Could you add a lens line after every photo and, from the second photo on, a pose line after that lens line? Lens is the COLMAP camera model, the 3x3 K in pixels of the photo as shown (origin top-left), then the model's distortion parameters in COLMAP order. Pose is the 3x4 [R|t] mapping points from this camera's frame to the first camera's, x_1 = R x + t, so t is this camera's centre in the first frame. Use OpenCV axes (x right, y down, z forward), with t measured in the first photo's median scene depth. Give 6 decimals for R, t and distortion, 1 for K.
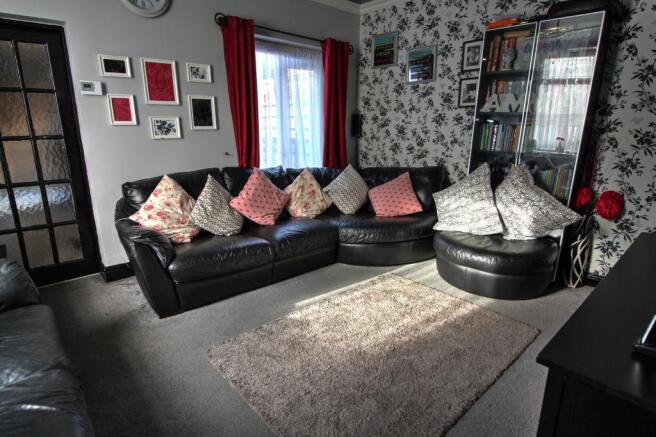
lens RADIAL K [[318.8, 0, 328.8], [0, 318.8, 210.4], [0, 0, 1]] dist [-0.003059, -0.000797]
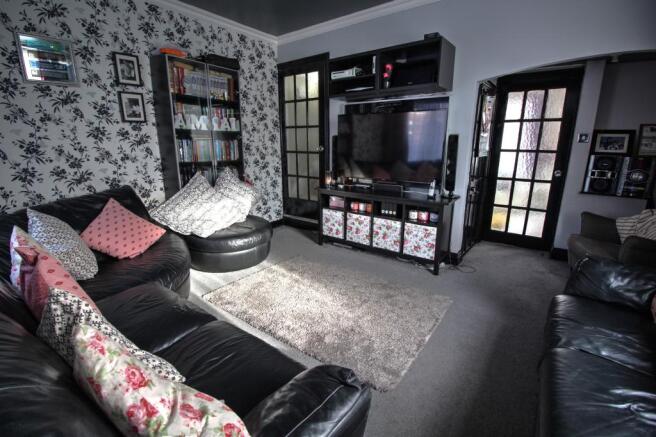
lens RADIAL K [[308.9, 0, 328.0], [0, 308.9, 218.5], [0, 0, 1]] dist [0.000391, -0.009324]
pose [[-0.128340, -0.254584, 0.958497, -0.608251], [0.247672, 0.927637, 0.279550, -0.163661], [-0.960306, 0.273270, -0.055999, 0.552582]]
